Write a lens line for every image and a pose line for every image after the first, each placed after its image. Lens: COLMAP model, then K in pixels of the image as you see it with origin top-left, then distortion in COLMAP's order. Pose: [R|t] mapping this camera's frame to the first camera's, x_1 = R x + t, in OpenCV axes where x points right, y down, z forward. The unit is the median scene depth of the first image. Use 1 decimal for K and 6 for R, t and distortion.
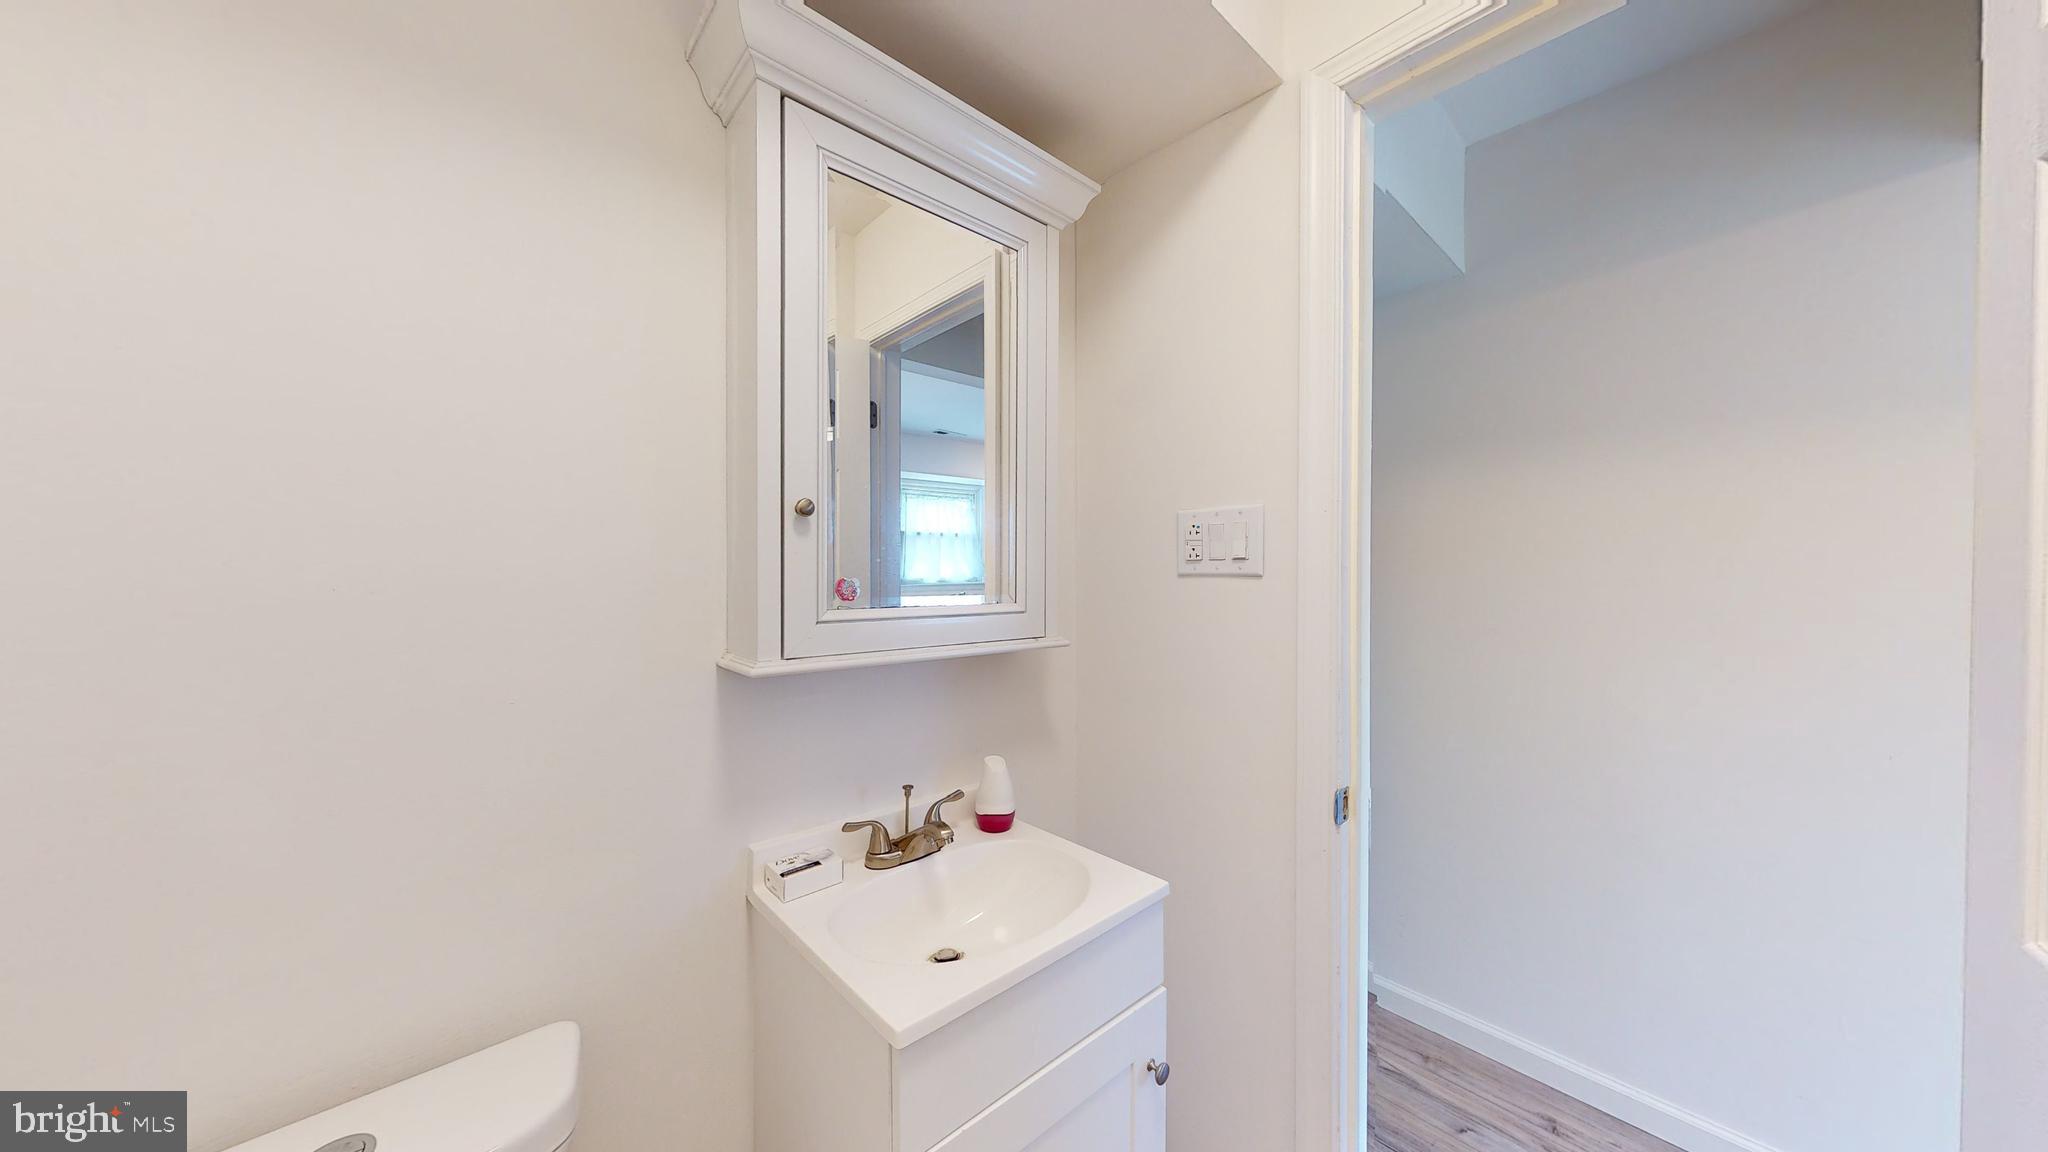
lens RADIAL K [[647.3, 0, 1024.2], [0, 647.3, 577.6], [0, 0, 1]] dist [0.000633, 0.000064]
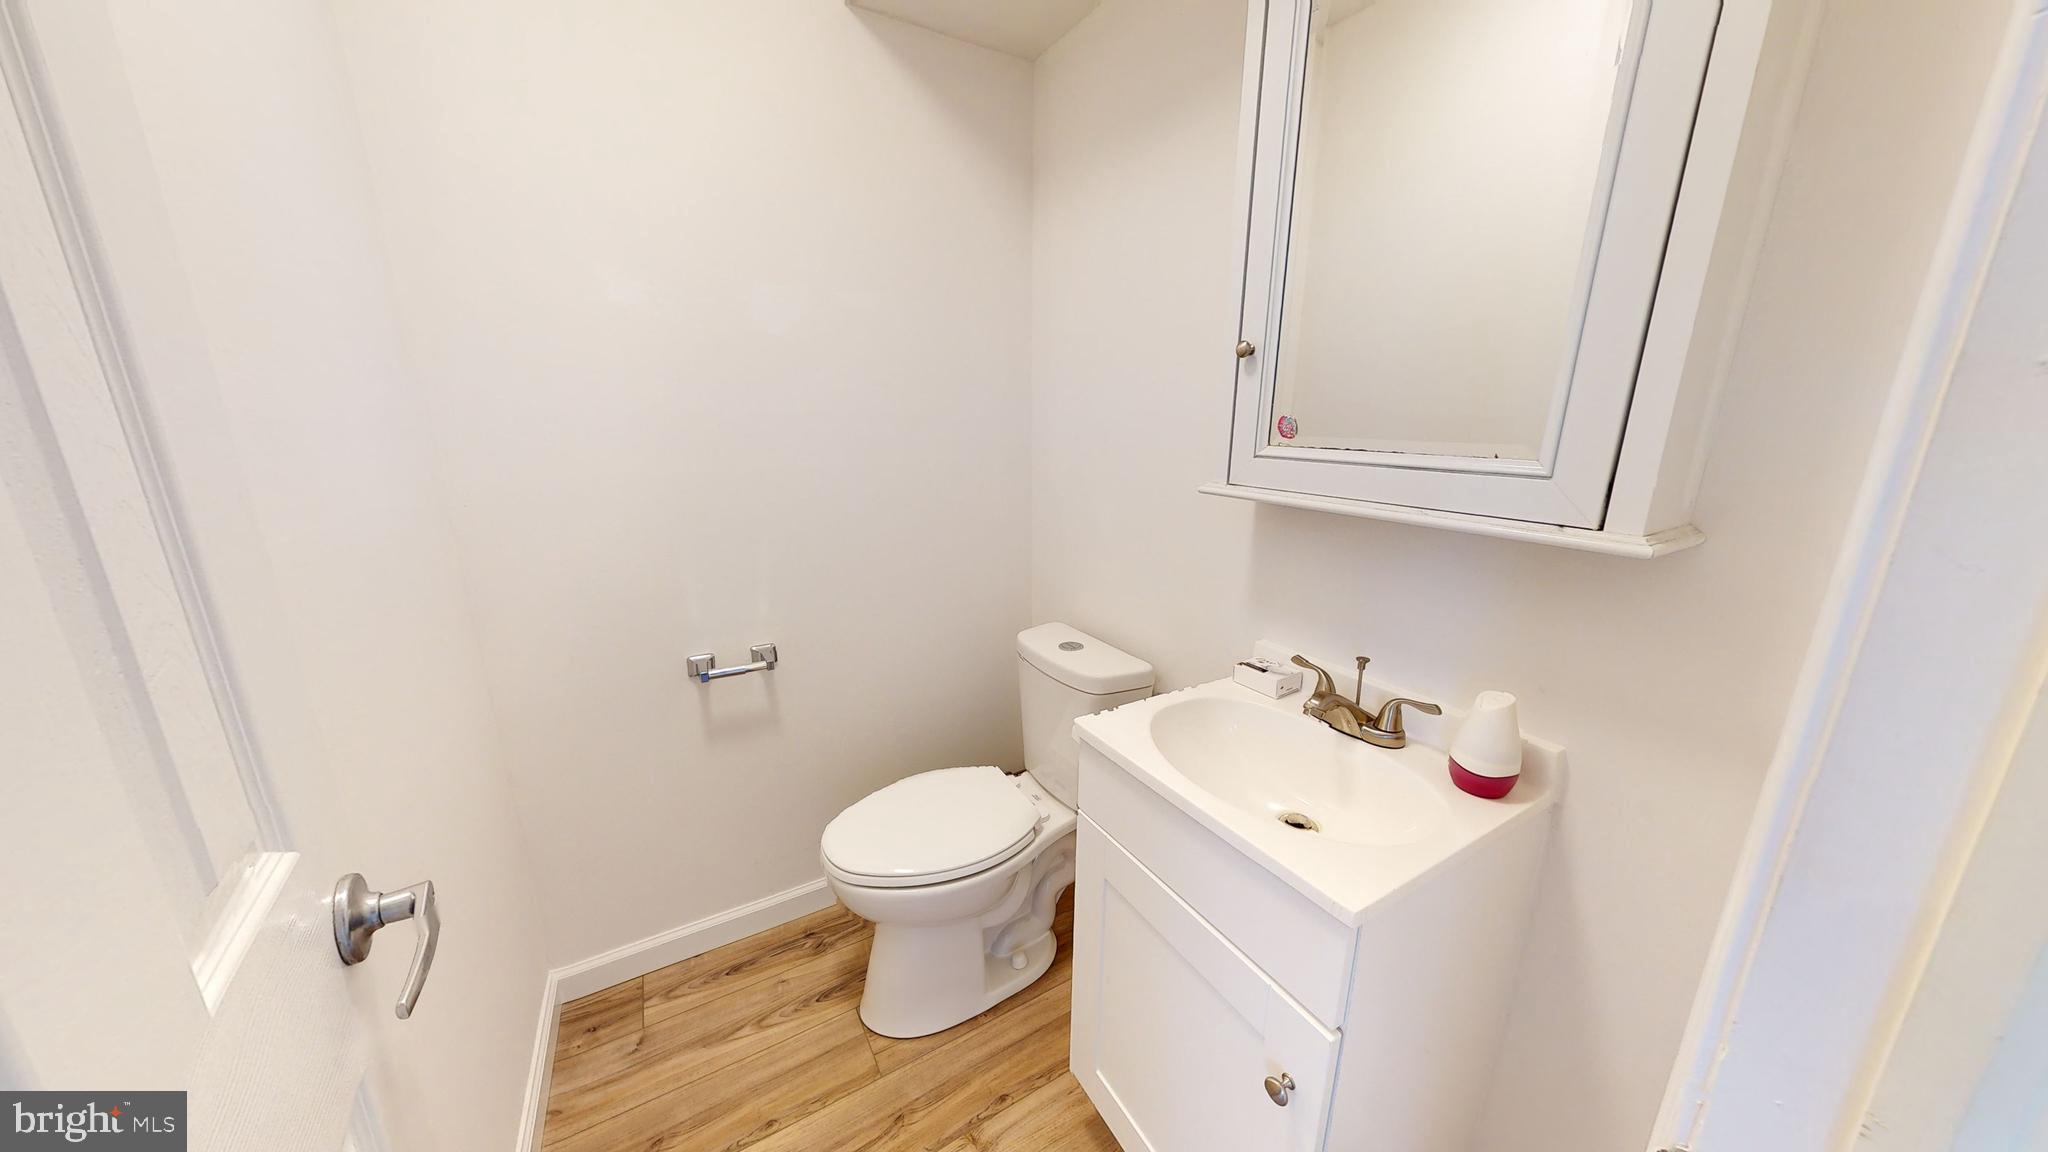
lens RADIAL K [[647.3, 0, 1024.2], [0, 647.3, 577.6], [0, 0, 1]] dist [0.000633, 0.000064]
pose [[-0.203238, 0.242765, -0.948556, 0.810206], [-0.008311, 0.968313, 0.249602, -0.002602], [0.979094, 0.058612, -0.194781, 0.789485]]
